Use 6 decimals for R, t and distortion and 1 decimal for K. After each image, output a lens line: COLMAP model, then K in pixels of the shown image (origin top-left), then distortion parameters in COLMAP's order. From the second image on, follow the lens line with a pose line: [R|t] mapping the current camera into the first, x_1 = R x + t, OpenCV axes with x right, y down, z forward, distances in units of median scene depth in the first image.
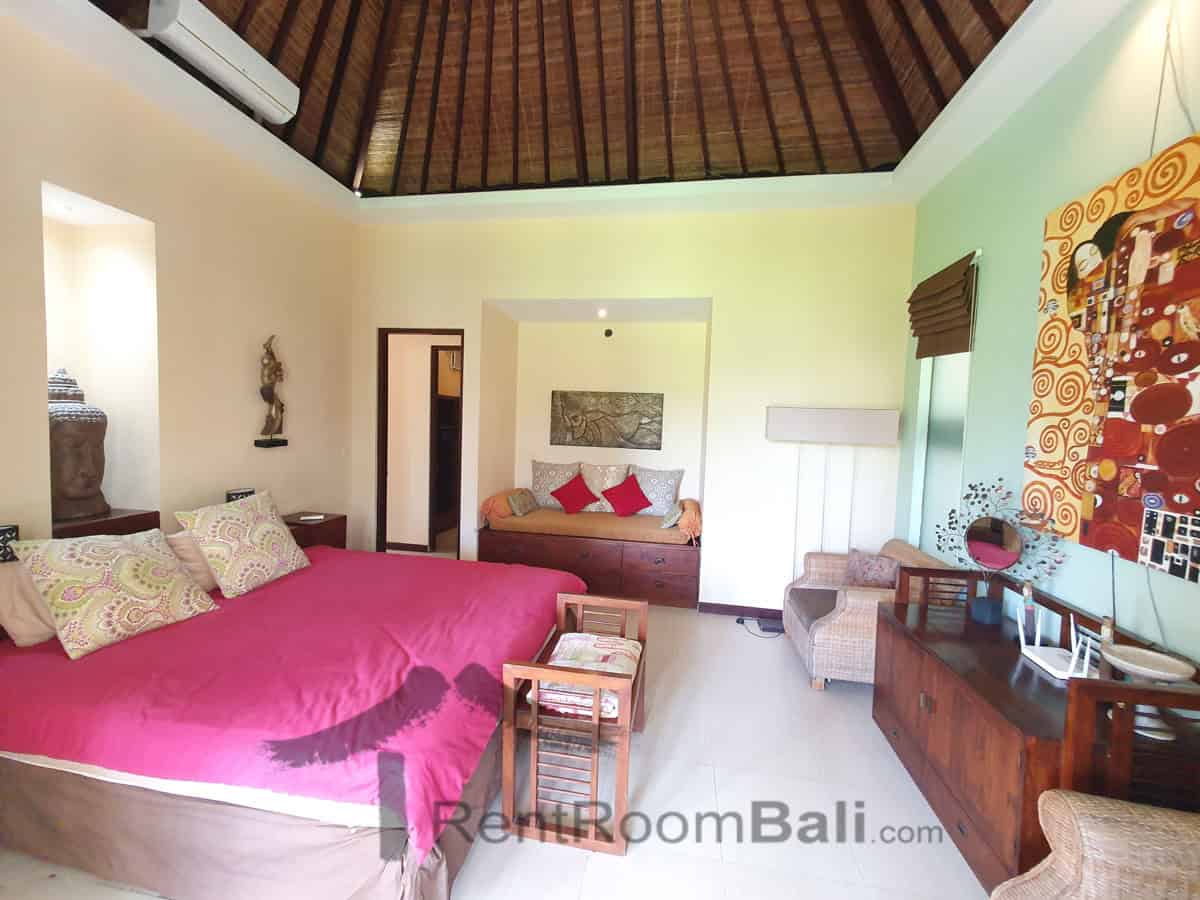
lens RADIAL K [[472.0, 0, 600.0], [0, 472.0, 450.0], [0, 0, 1]] dist [0.001138, -0.000053]
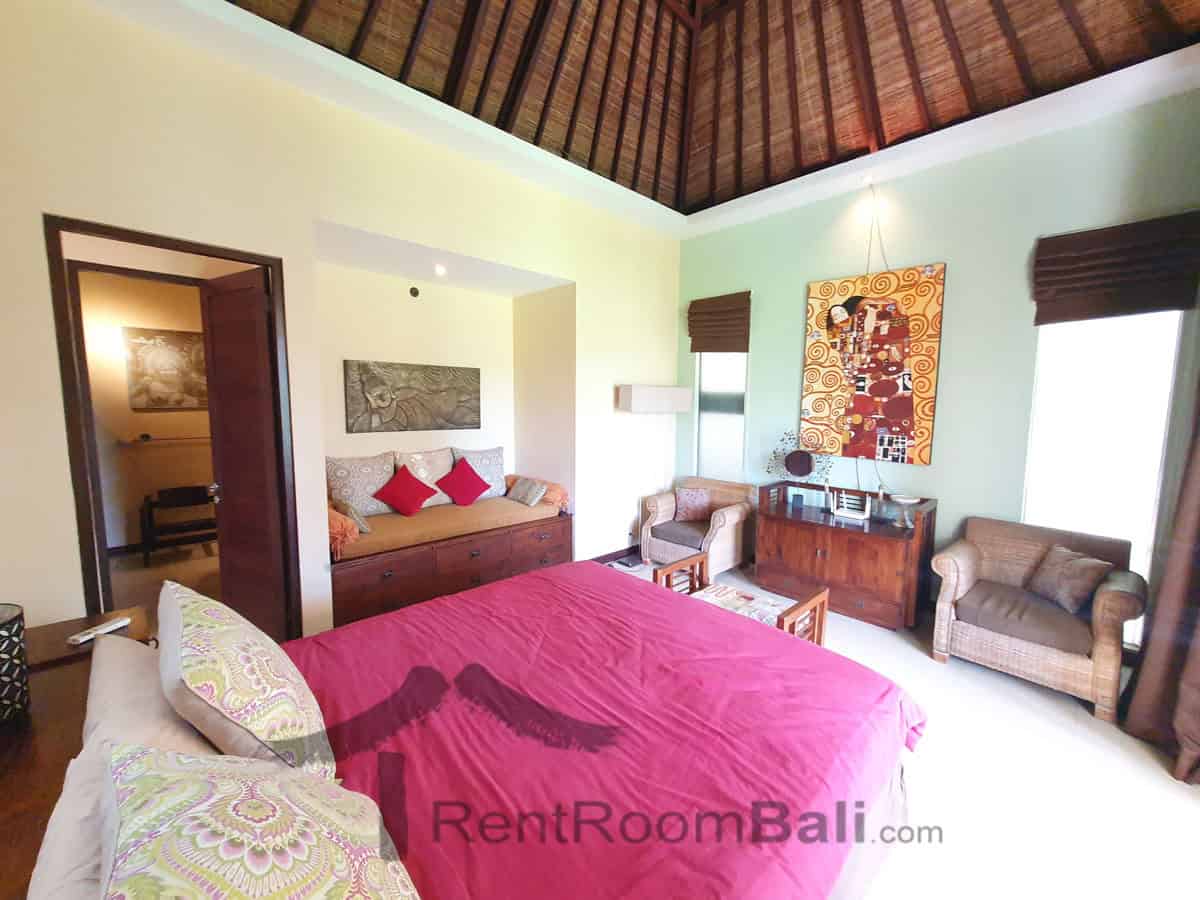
lens RADIAL K [[472.0, 0, 600.0], [0, 472.0, 450.0], [0, 0, 1]] dist [0.001138, -0.000053]
pose [[0.592827, -0.110994, 0.797644, -1.234873], [0.059457, 0.993786, 0.094098, -0.082581], [-0.803132, -0.008358, 0.595742, 0.625350]]
